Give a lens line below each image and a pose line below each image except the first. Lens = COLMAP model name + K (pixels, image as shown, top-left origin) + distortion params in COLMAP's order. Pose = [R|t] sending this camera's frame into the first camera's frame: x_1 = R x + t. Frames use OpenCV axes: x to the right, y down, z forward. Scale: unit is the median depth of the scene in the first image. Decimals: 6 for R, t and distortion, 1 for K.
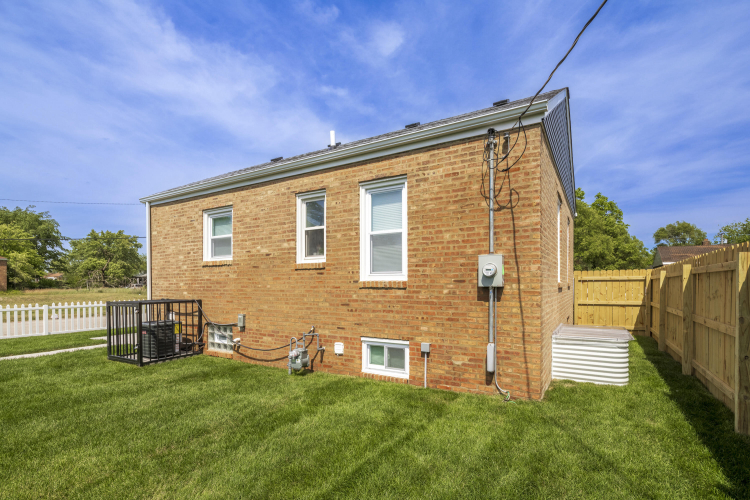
lens RADIAL K [[363.4, 0, 405.8], [0, 363.4, 264.3], [0, 0, 1]] dist [0.010432, -0.006443]
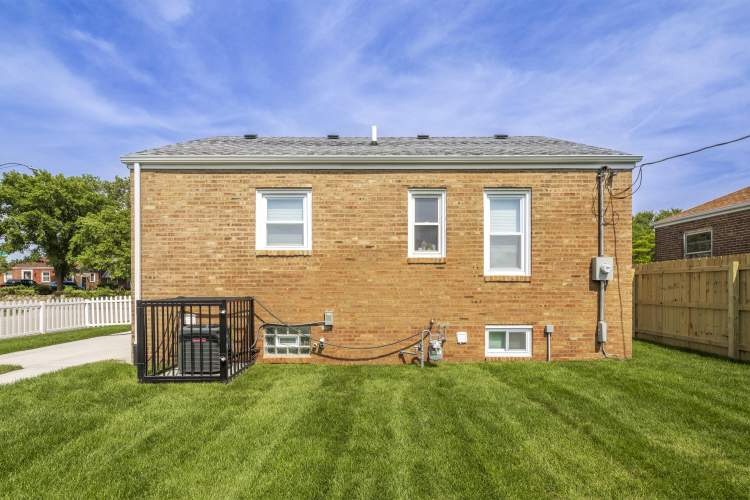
lens RADIAL K [[363.4, 0, 373.4], [0, 363.4, 265.5], [0, 0, 1]] dist [0.010432, -0.006443]
pose [[0.856487, 0.031757, 0.515190, -0.938098], [-0.028266, 0.999494, -0.014619, 0.038730], [-0.515393, -0.002041, 0.856951, 0.202298]]
